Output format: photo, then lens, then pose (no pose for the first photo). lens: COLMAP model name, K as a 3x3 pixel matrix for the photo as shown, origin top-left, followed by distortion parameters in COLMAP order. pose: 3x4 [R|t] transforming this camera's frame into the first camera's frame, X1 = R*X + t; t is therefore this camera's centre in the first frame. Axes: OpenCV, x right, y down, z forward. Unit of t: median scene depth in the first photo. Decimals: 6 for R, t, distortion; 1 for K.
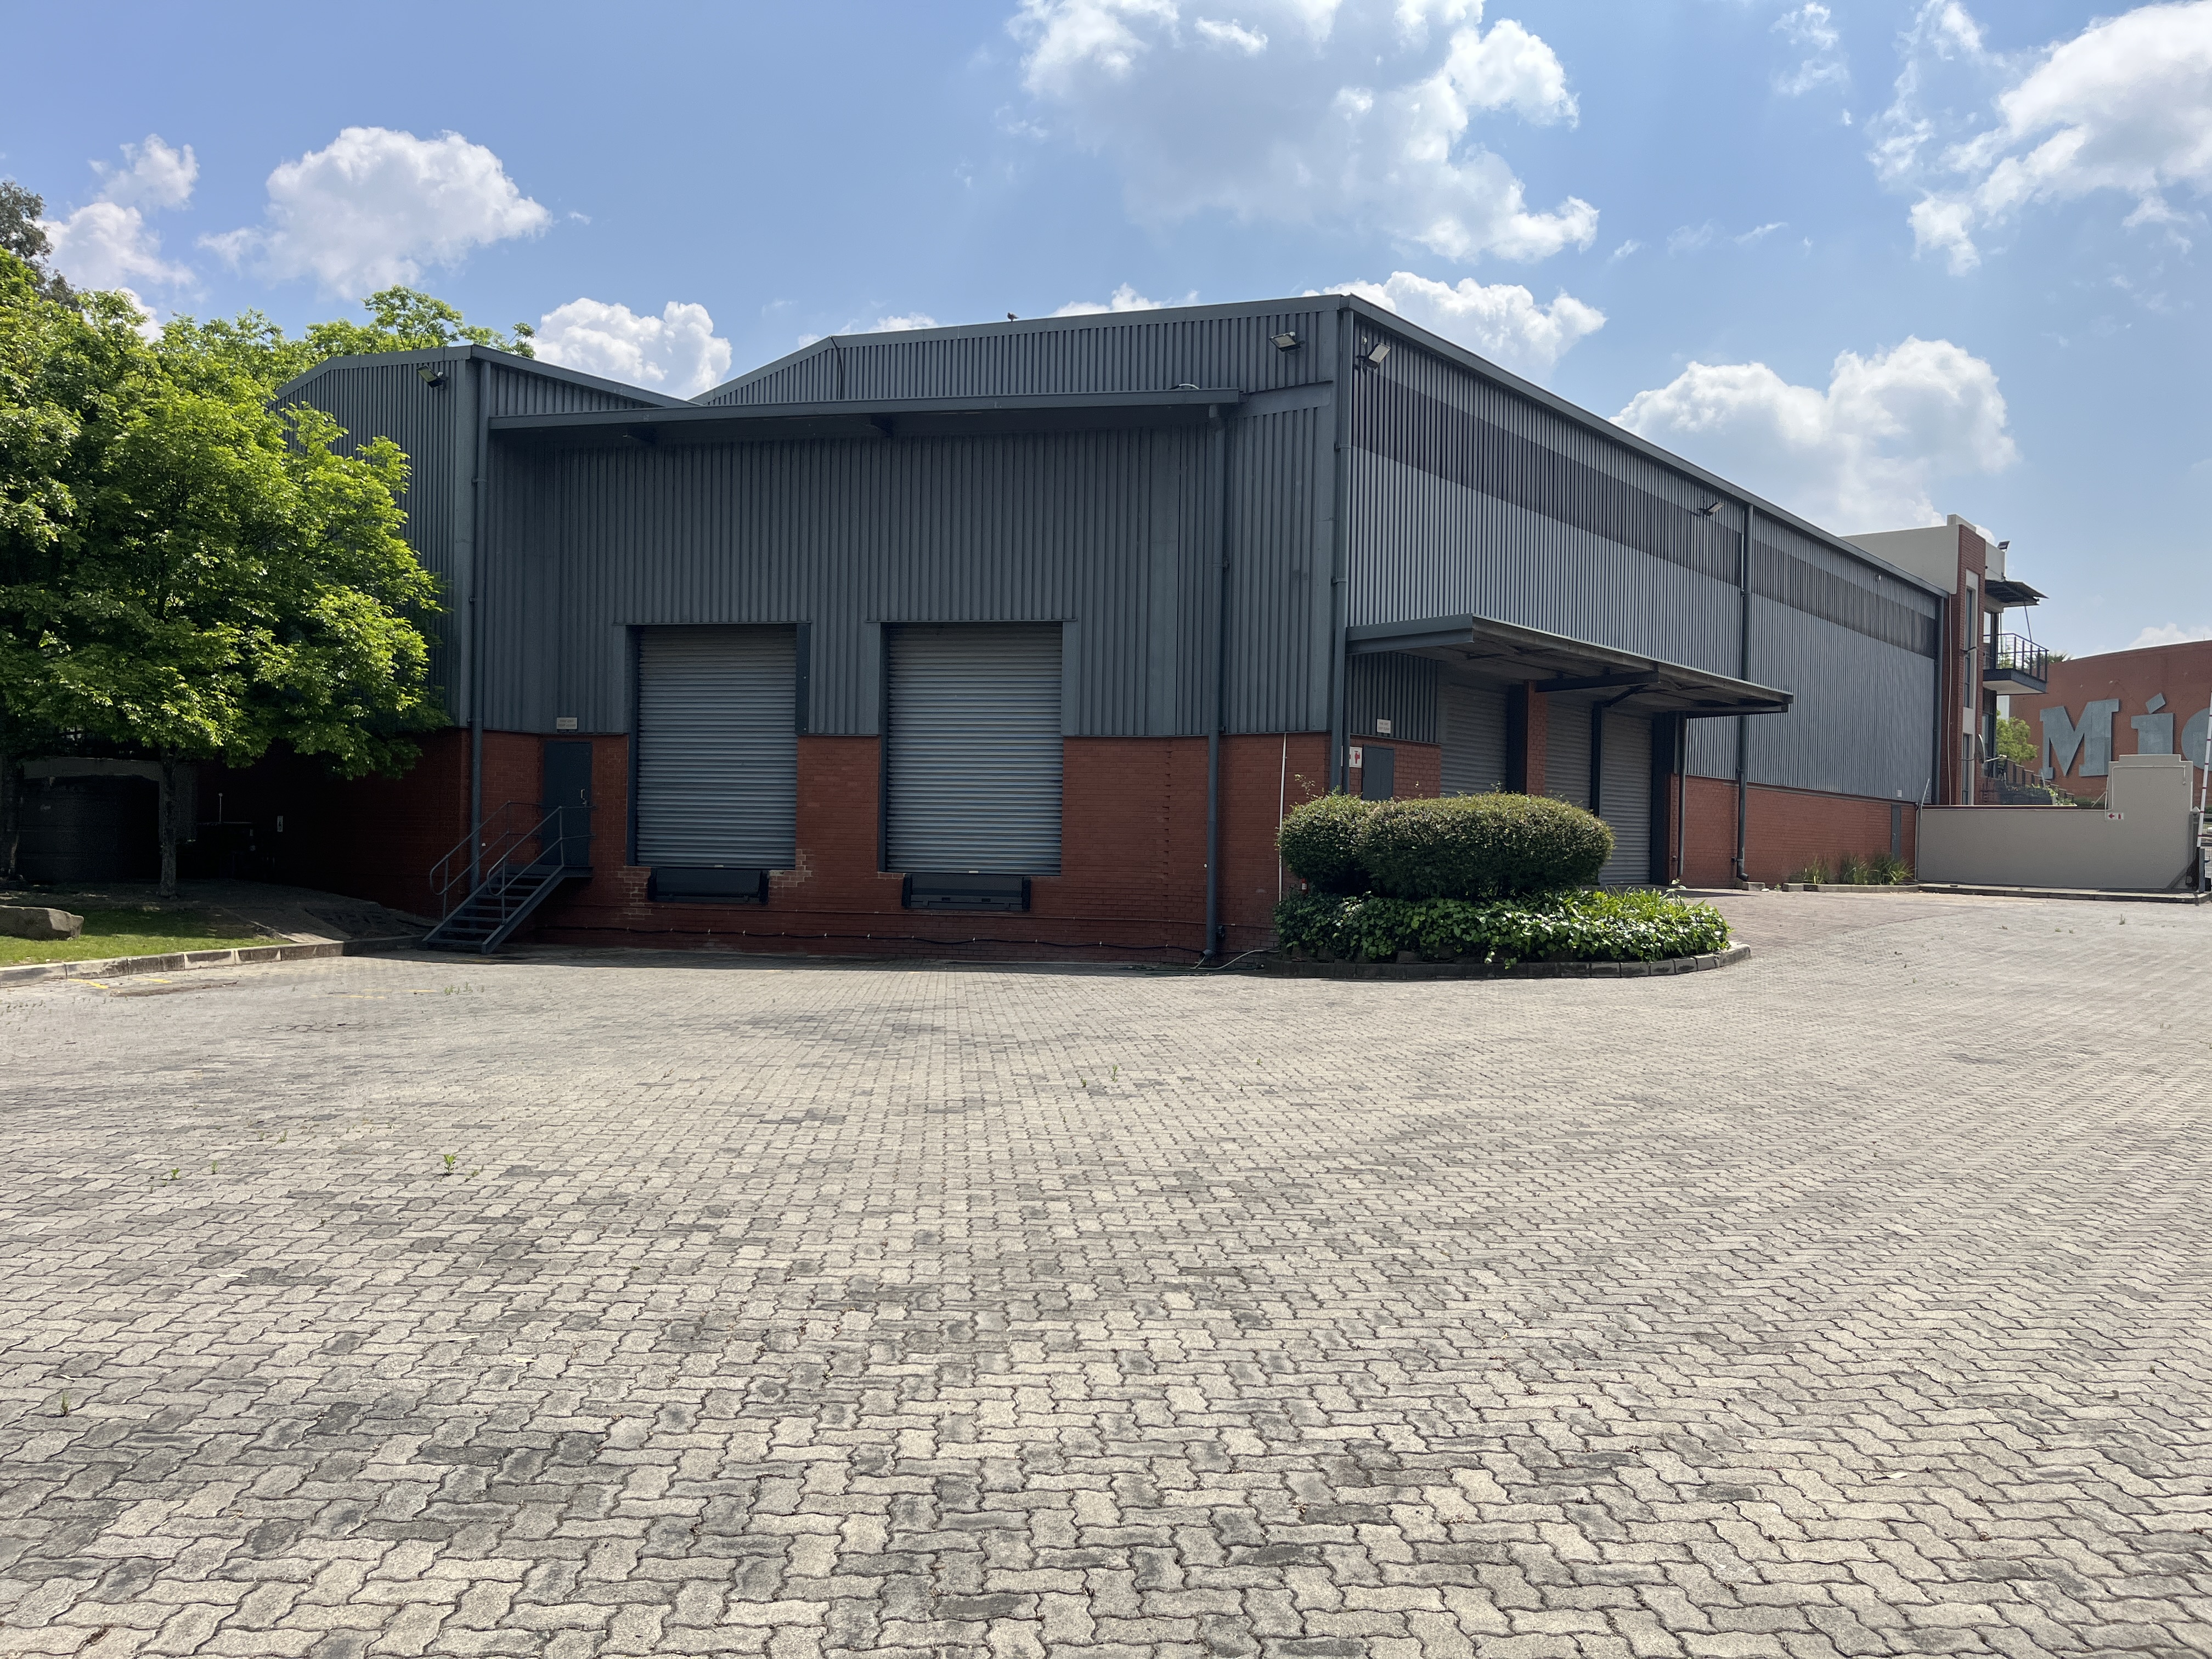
lens RADIAL K [[1701.7, 0, 1106.0], [0, 1701.7, 829.5], [0, 0, 1]] dist [0.066321, -0.096490]
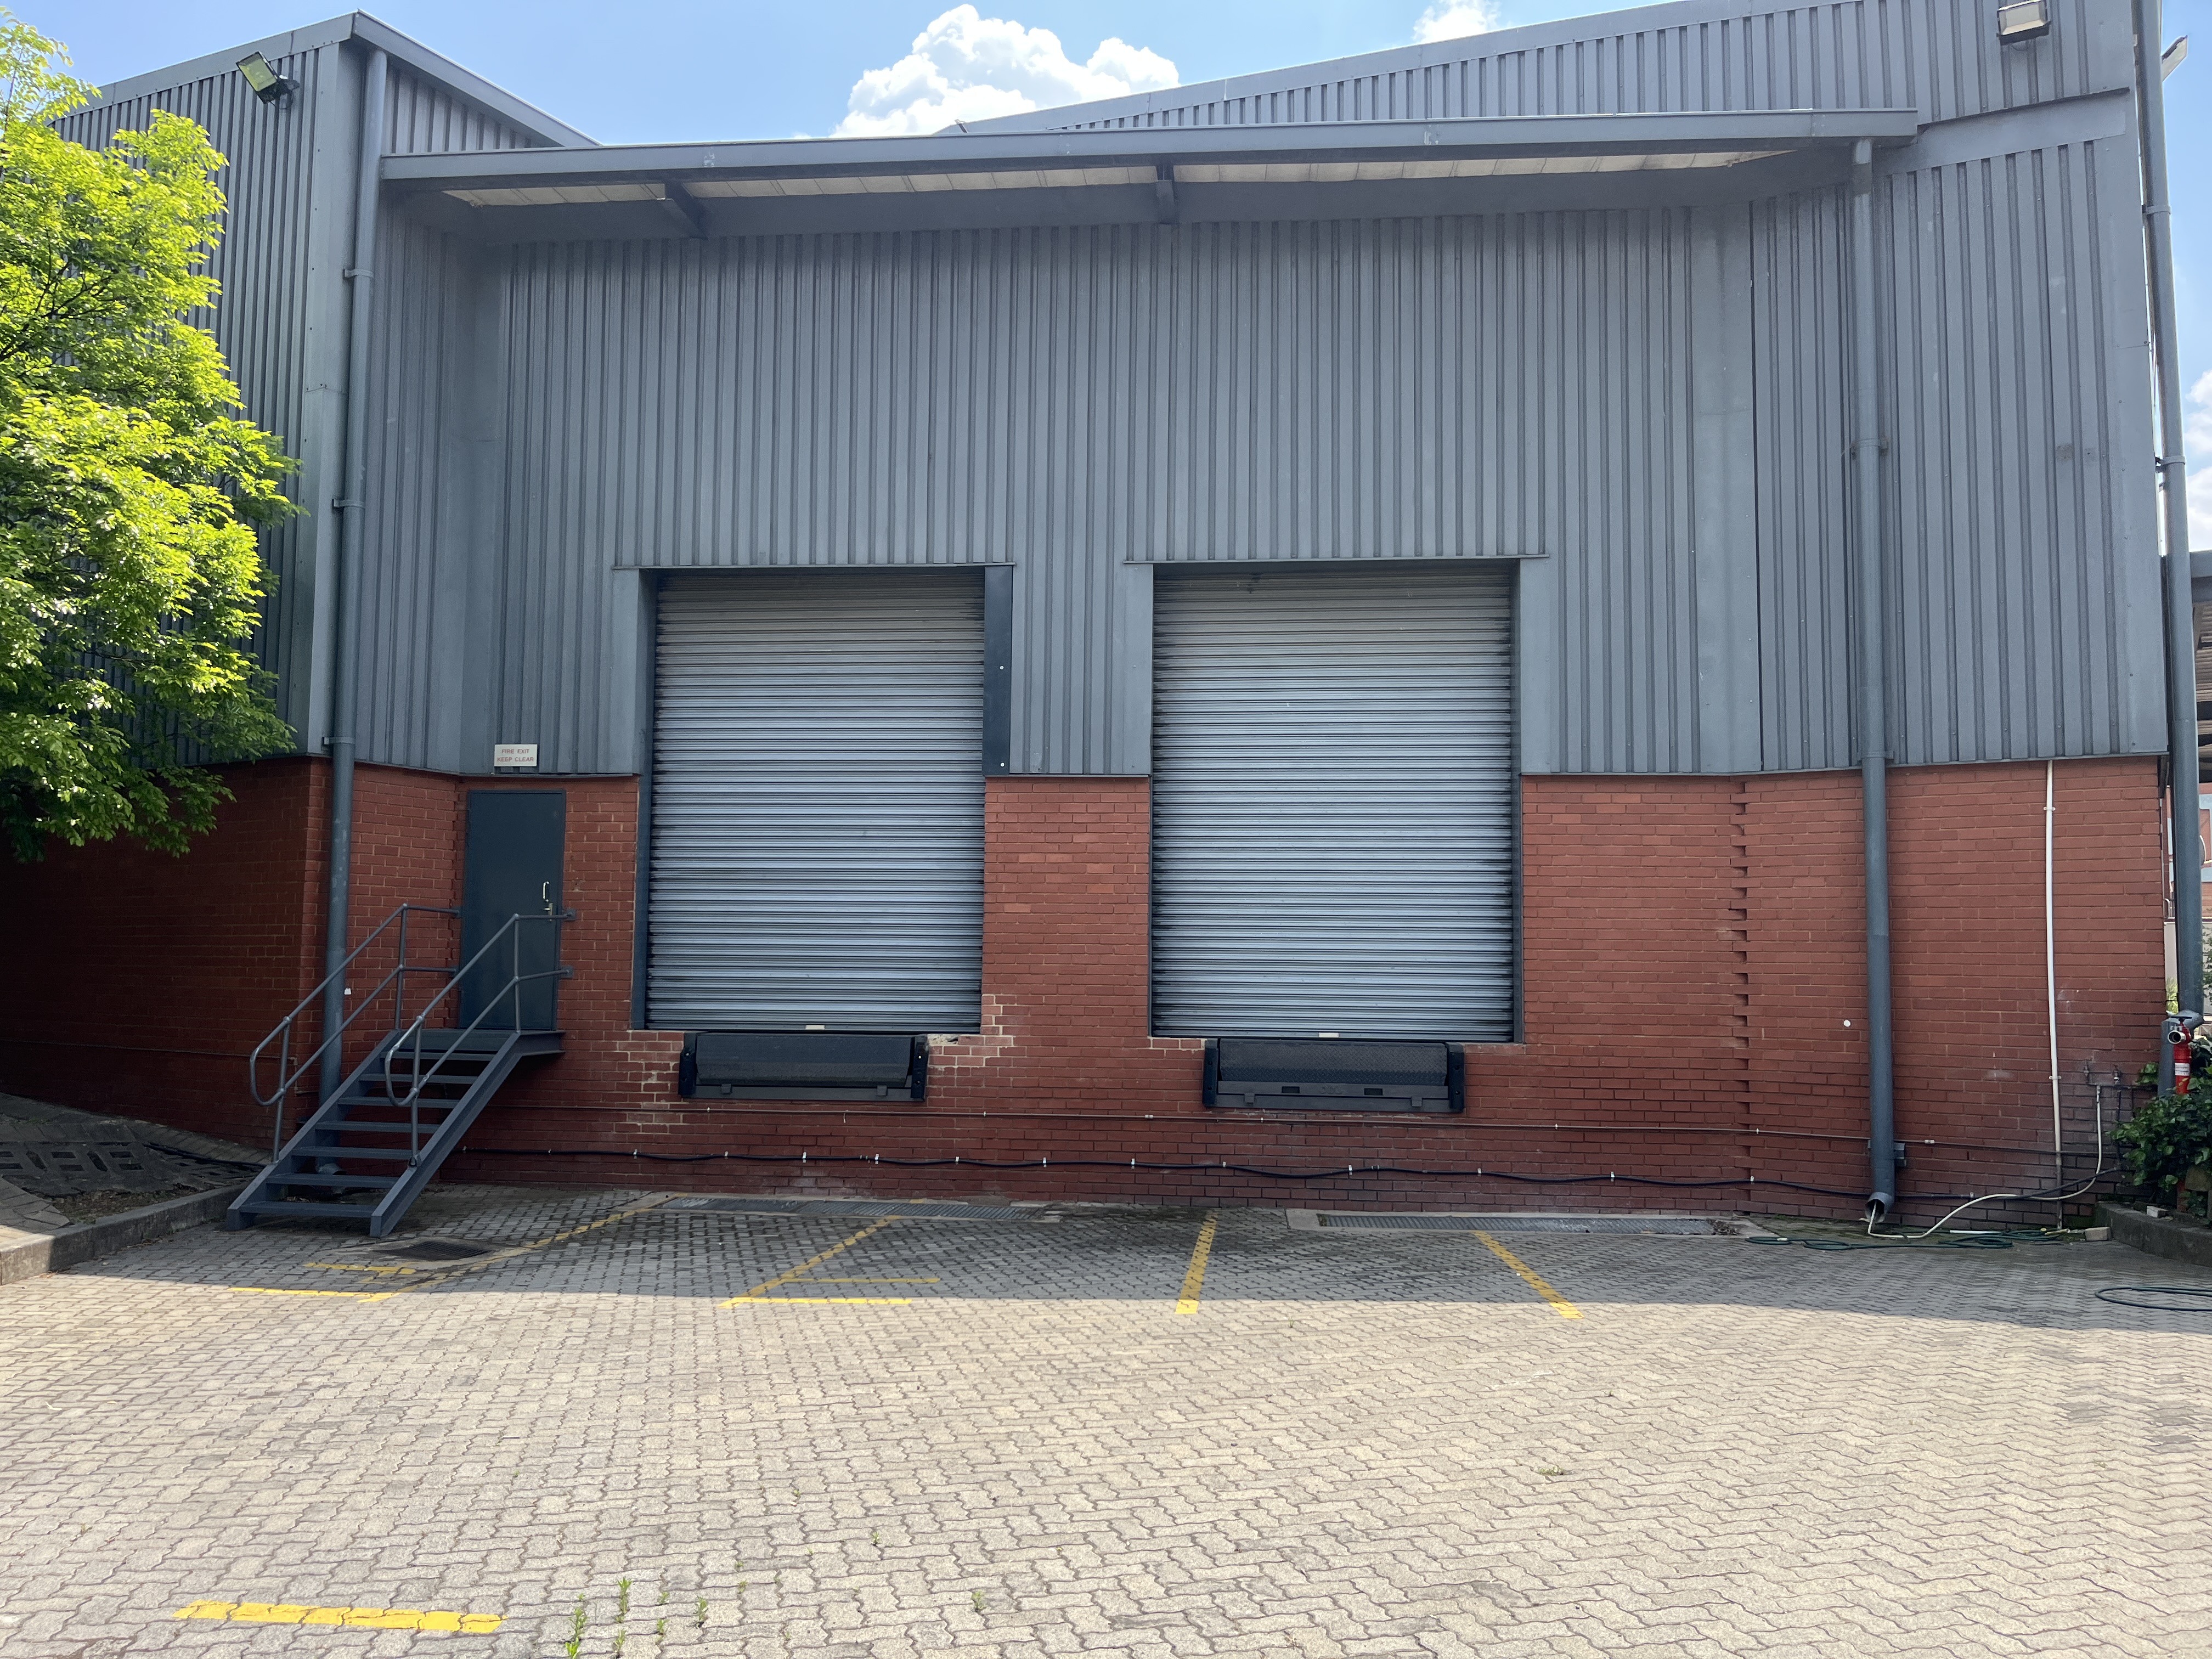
lens RADIAL K [[1701.7, 0, 1106.0], [0, 1701.7, 829.5], [0, 0, 1]] dist [0.066321, -0.096490]
pose [[0.989280, 0.004238, 0.145971, -0.259266], [0.006617, 0.997252, -0.073795, 0.000114], [-0.145882, 0.073969, 0.986533, 0.561611]]
